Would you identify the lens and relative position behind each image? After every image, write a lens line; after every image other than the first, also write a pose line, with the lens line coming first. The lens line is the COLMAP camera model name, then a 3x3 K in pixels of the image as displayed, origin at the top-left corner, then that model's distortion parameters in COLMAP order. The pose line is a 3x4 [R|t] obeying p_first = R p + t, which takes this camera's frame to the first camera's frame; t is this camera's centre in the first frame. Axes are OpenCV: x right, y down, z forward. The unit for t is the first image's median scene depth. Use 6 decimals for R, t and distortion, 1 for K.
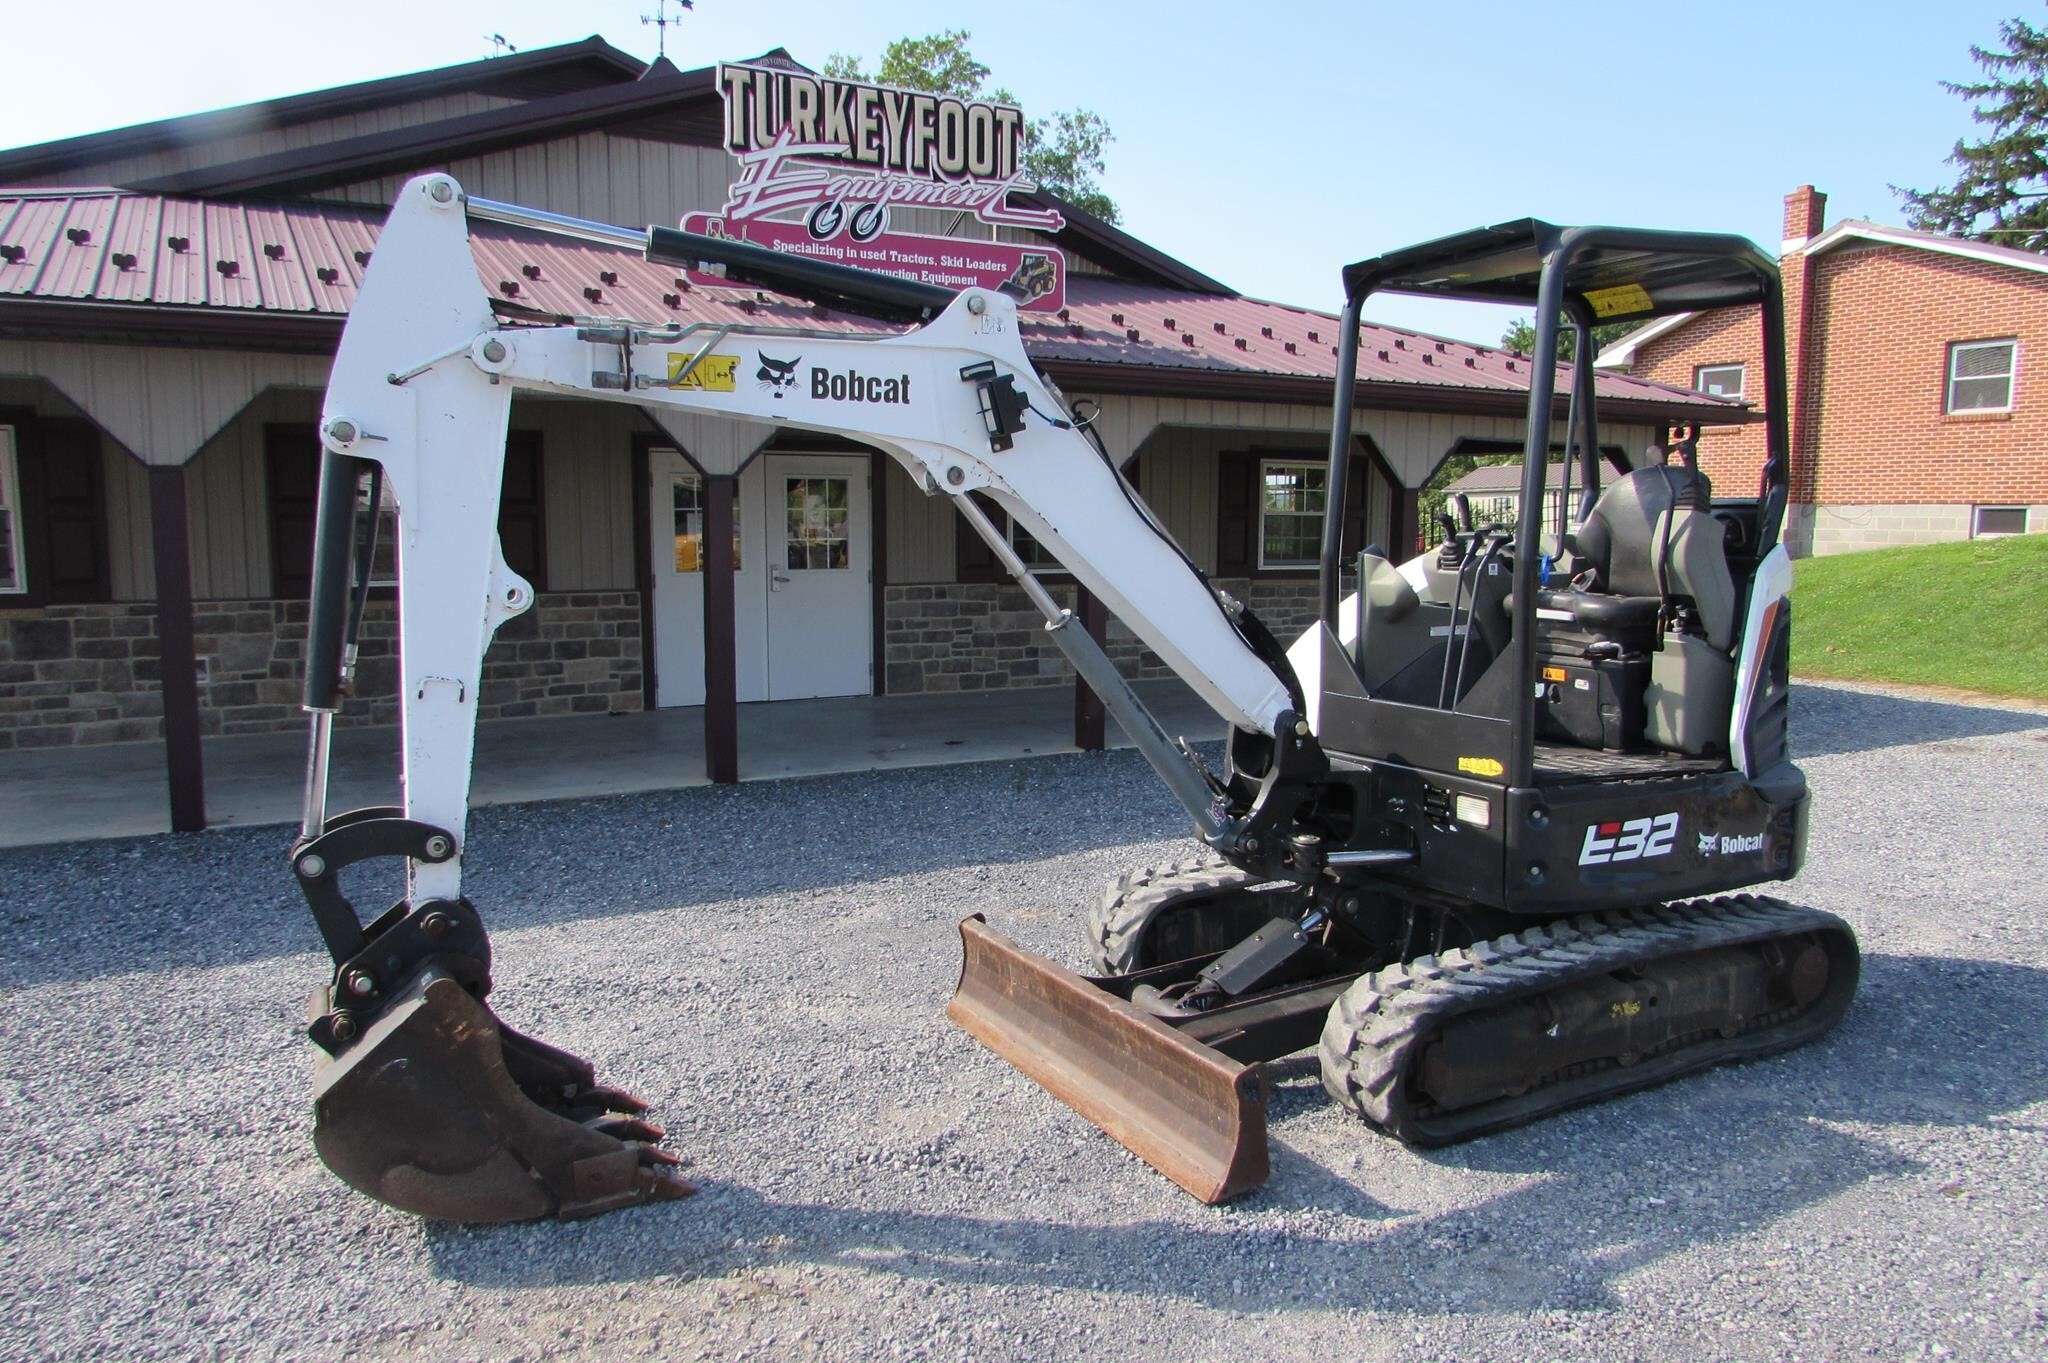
lens RADIAL K [[1402.7, 0, 1025.0], [0, 1402.7, 681.3], [0, 0, 1]] dist [-0.000539, 0.000337]
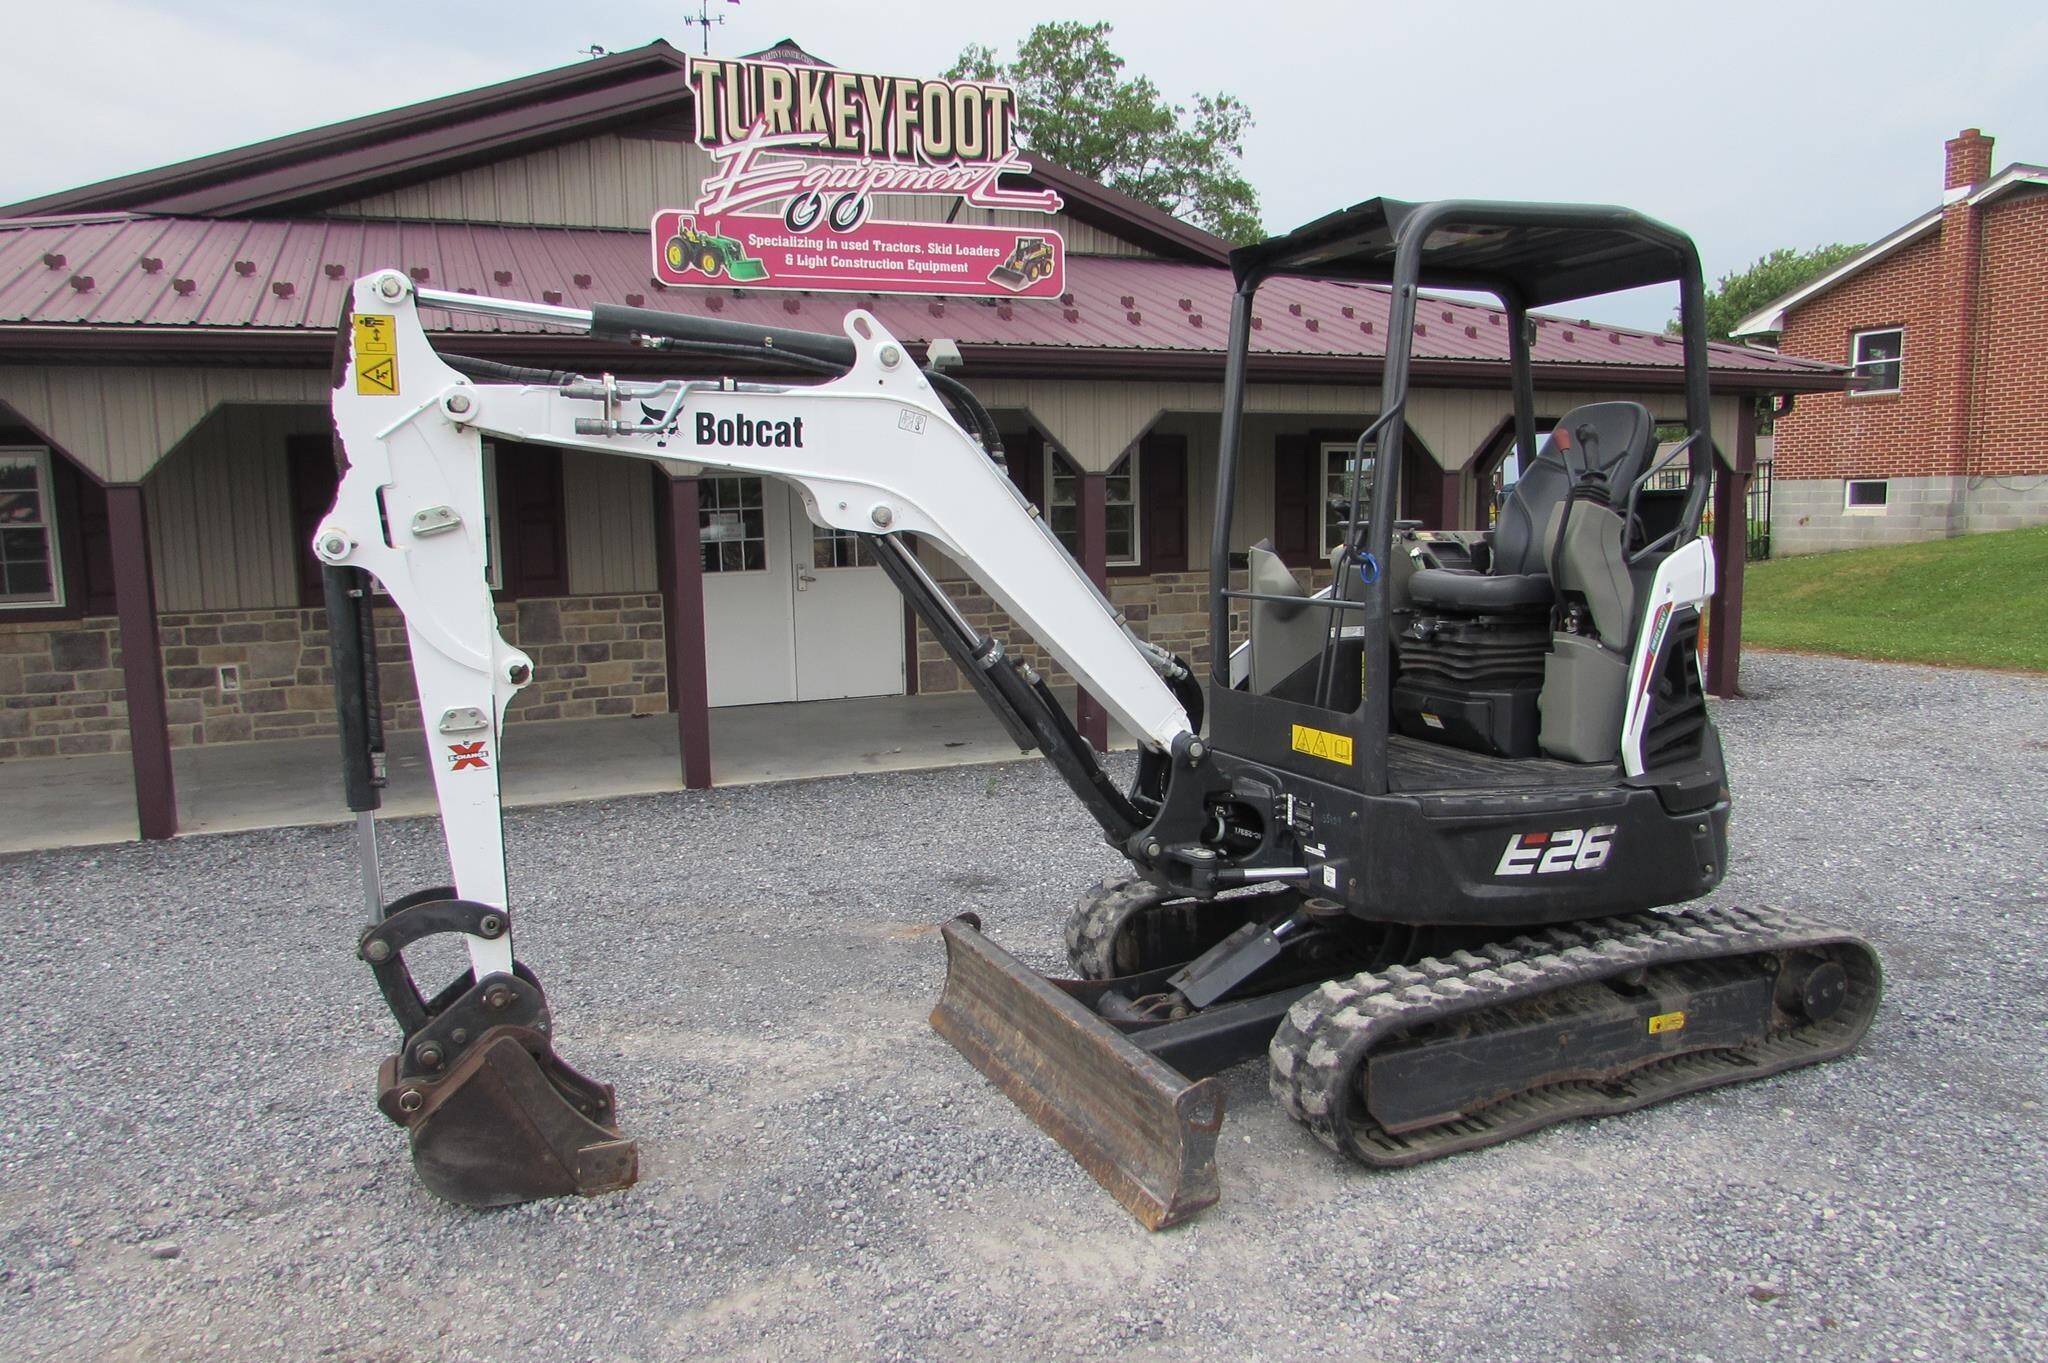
lens RADIAL K [[1401.2, 0, 1022.4], [0, 1401.2, 704.4], [0, 0, 1]] dist [-0.004345, -0.002717]
pose [[0.993957, -0.009728, -0.109334, 0.110773], [0.011958, 0.999733, 0.019753, -0.001978], [0.109112, -0.020941, 0.993809, 0.035631]]
